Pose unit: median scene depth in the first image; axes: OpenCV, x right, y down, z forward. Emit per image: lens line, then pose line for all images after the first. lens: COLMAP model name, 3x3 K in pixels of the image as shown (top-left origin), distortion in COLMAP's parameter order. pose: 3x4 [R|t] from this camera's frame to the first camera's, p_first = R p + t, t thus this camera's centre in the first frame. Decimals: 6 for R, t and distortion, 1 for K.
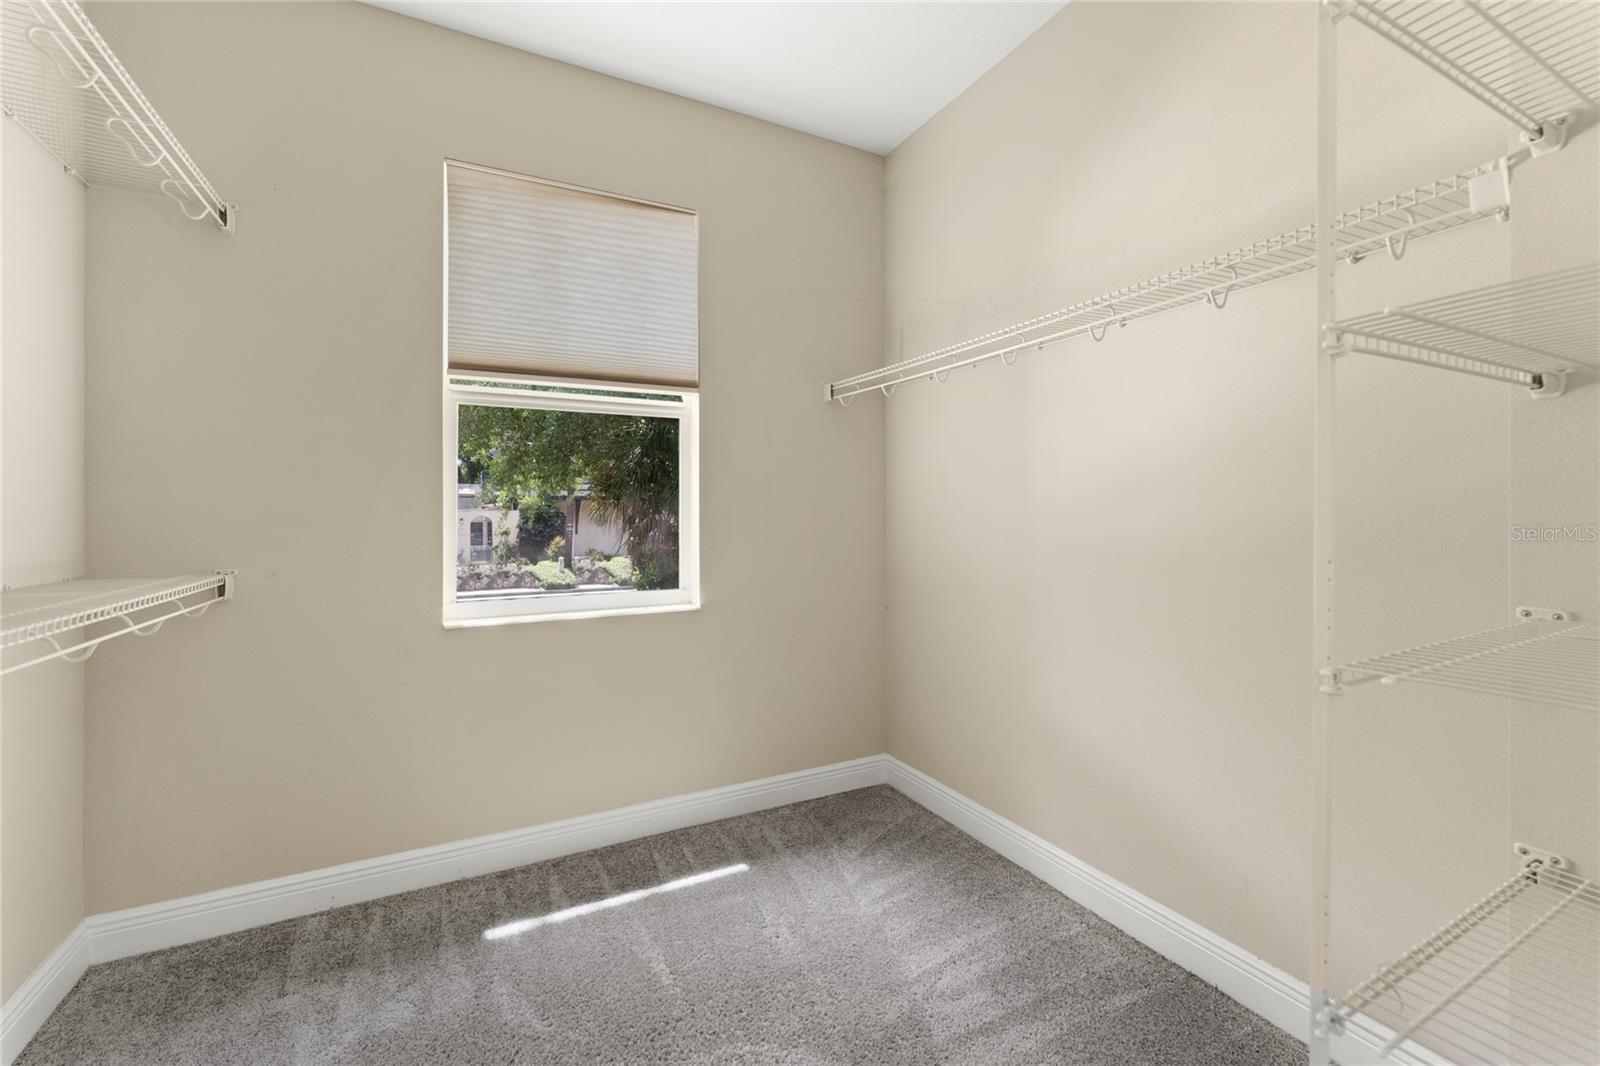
lens RADIAL K [[660.3, 0, 801.9], [0, 660.3, 525.1], [0, 0, 1]] dist [0.002763, 0.000086]
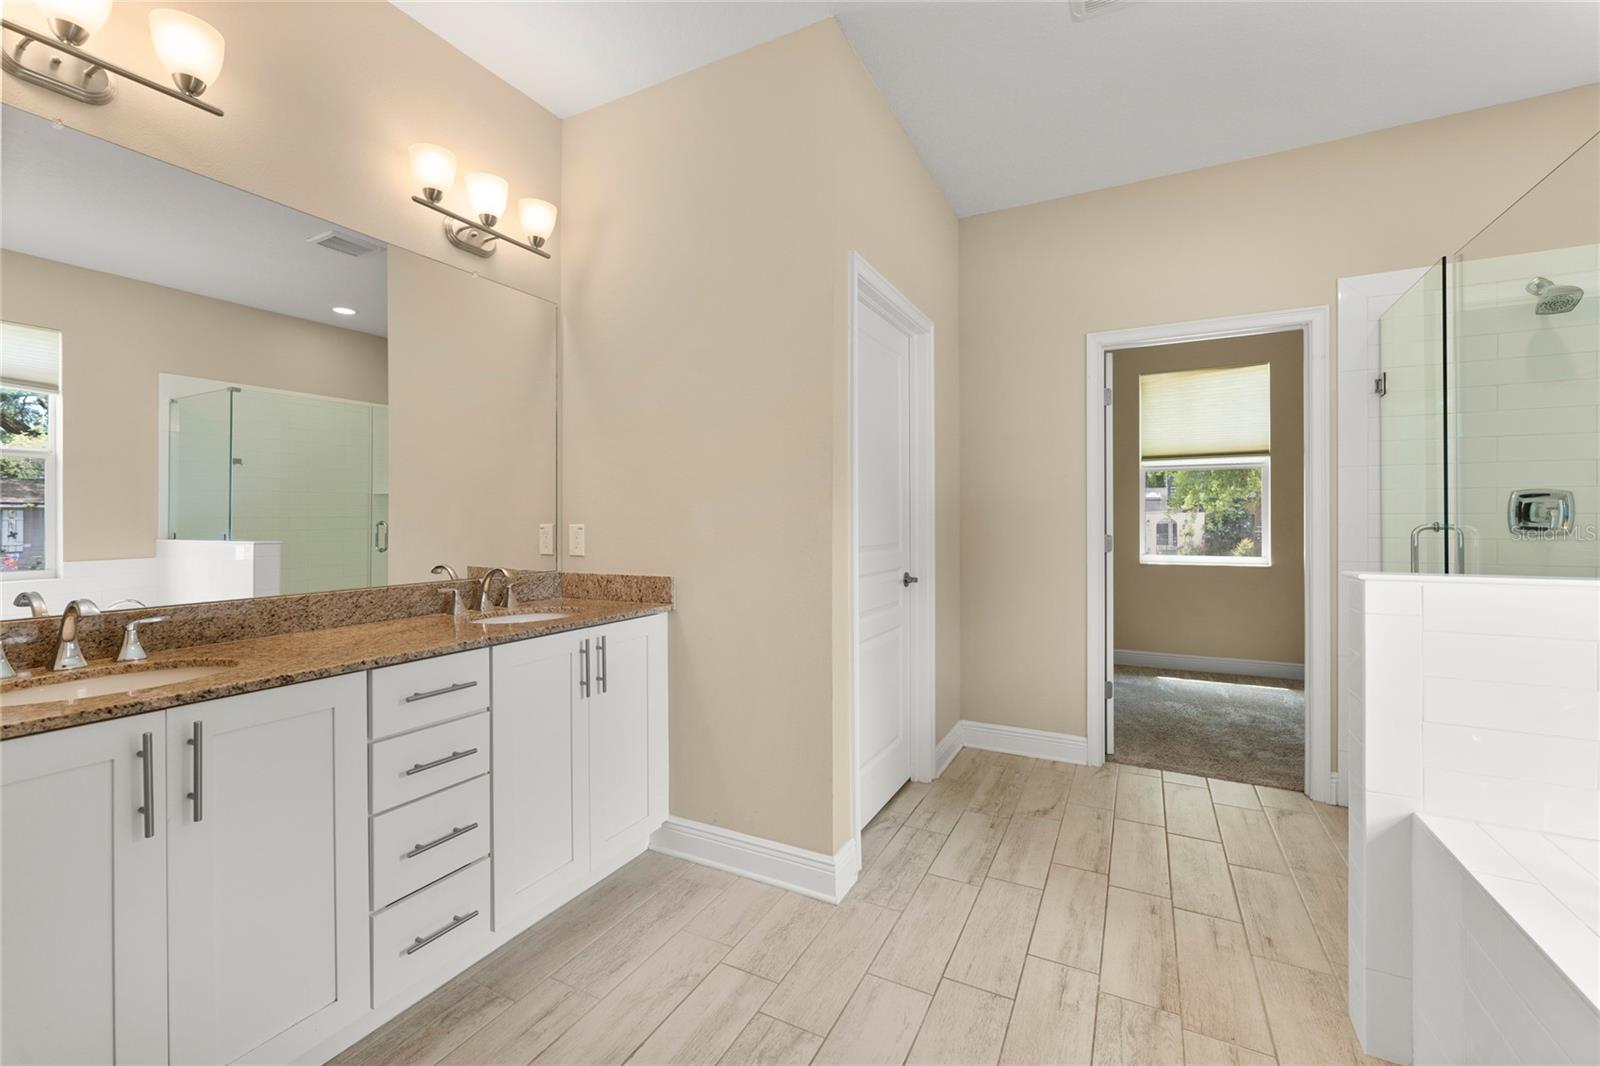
lens RADIAL K [[660.3, 0, 802.1], [0, 660.3, 524.6], [0, 0, 1]] dist [0.002763, 0.000086]
pose [[0.576809, 0.009003, -0.816830, 0.056415], [-0.012810, 0.999916, 0.001975, 0.002522], [0.816779, 0.009325, 0.576876, -0.116961]]
